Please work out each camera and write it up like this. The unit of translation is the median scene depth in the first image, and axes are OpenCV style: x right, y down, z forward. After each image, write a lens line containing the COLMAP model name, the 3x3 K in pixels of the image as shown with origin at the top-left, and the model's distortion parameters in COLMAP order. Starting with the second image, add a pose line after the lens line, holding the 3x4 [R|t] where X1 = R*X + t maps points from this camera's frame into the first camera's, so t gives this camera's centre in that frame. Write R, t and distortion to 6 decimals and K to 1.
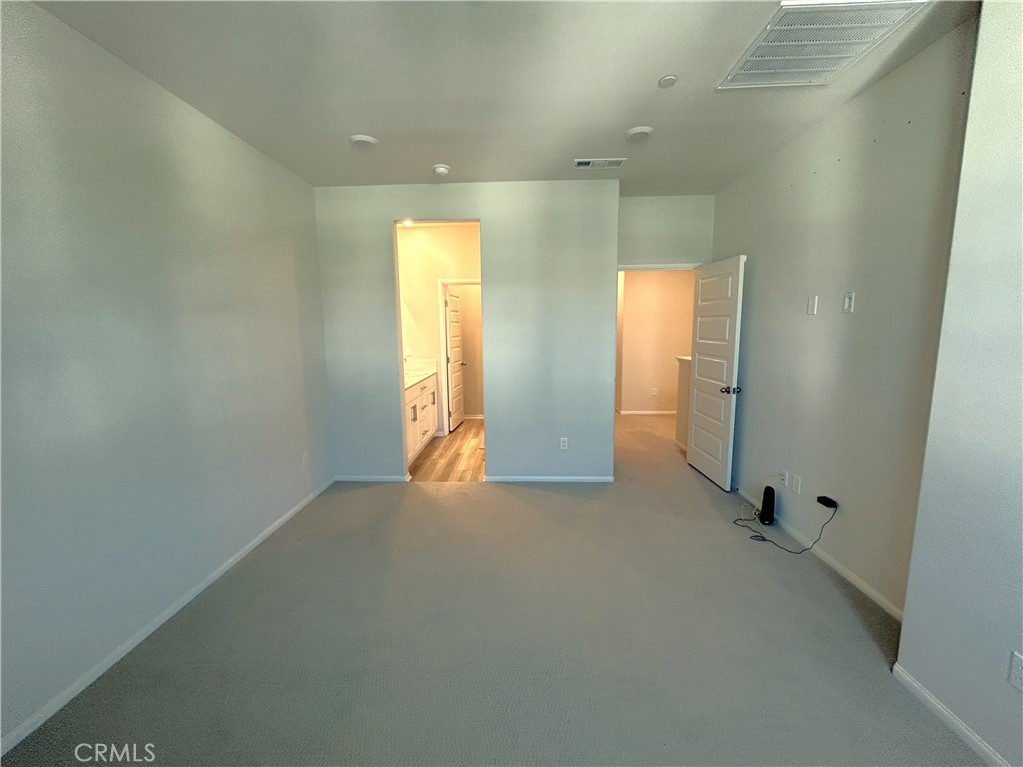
lens RADIAL K [[425.3, 0, 510.5], [0, 425.3, 385.7], [0, 0, 1]] dist [-0.011983, 0.001230]
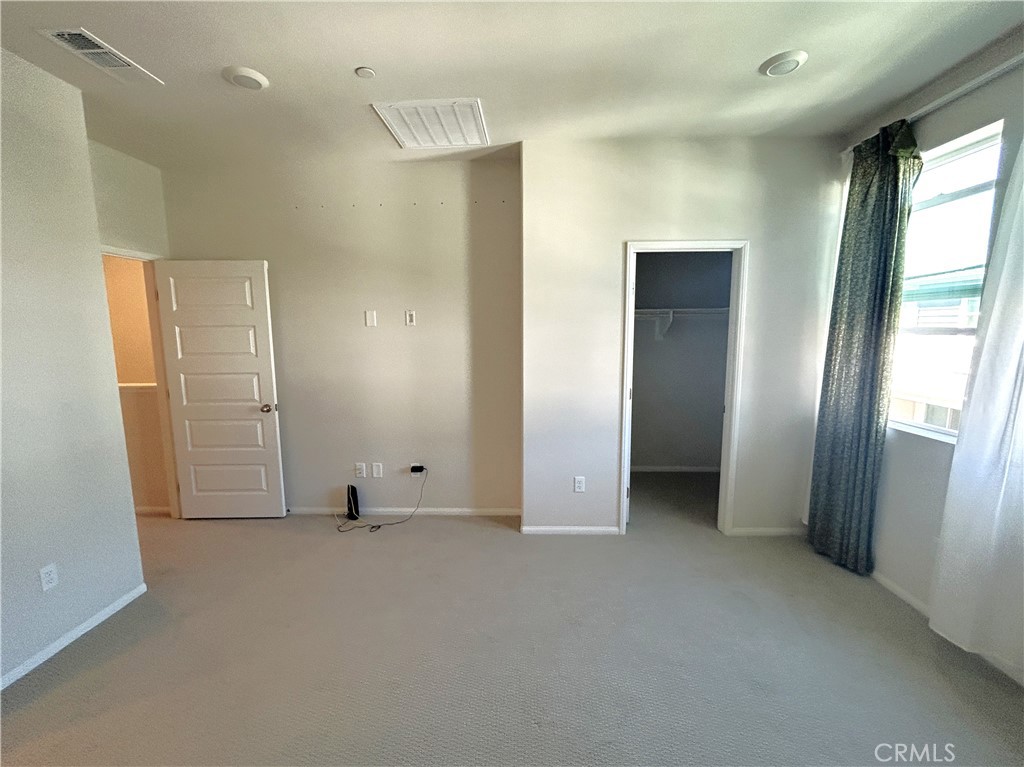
lens RADIAL K [[425.7, 0, 516.7], [0, 425.7, 385.4], [0, 0, 1]] dist [-0.011983, 0.001230]
pose [[-0.025607, -0.121074, 0.992313, -0.425705], [0.149107, 0.981072, 0.123550, -0.076841], [-0.988489, 0.151125, -0.007069, 0.525363]]
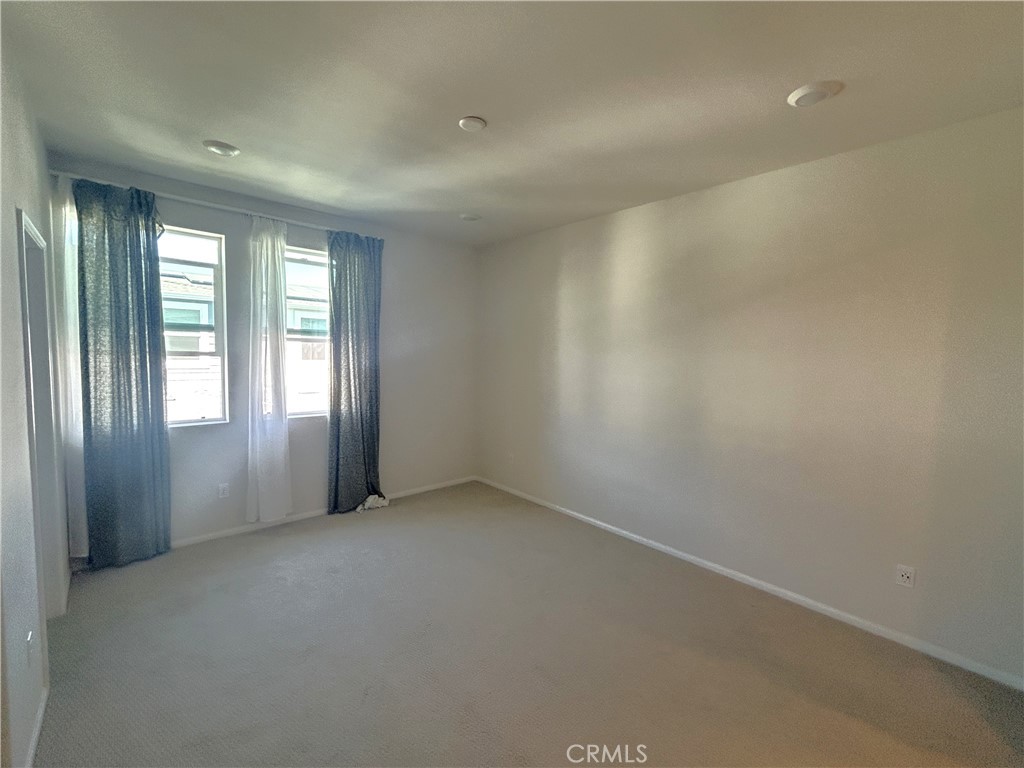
lens RADIAL K [[425.7, 0, 518.9], [0, 425.7, 386.3], [0, 0, 1]] dist [-0.011983, 0.001230]
pose [[-0.702086, 0.049619, -0.710361, 0.439659], [-0.116773, 0.976043, 0.183589, -0.181097], [0.702452, 0.211846, -0.679472, 1.103502]]
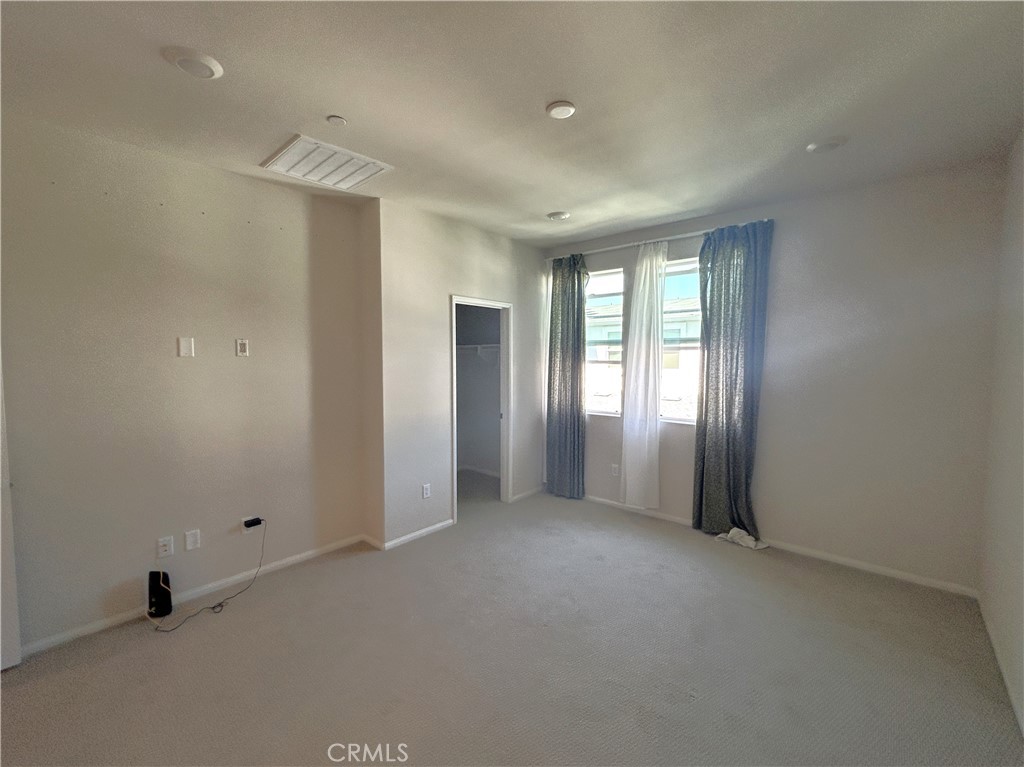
lens RADIAL K [[425.7, 0, 527.7], [0, 425.7, 385.3], [0, 0, 1]] dist [-0.011983, 0.001230]
pose [[-0.796935, -0.030497, 0.603295, -0.396129], [0.092247, 0.980867, 0.171439, -0.165040], [-0.596980, 0.192277, -0.778873, 1.083223]]
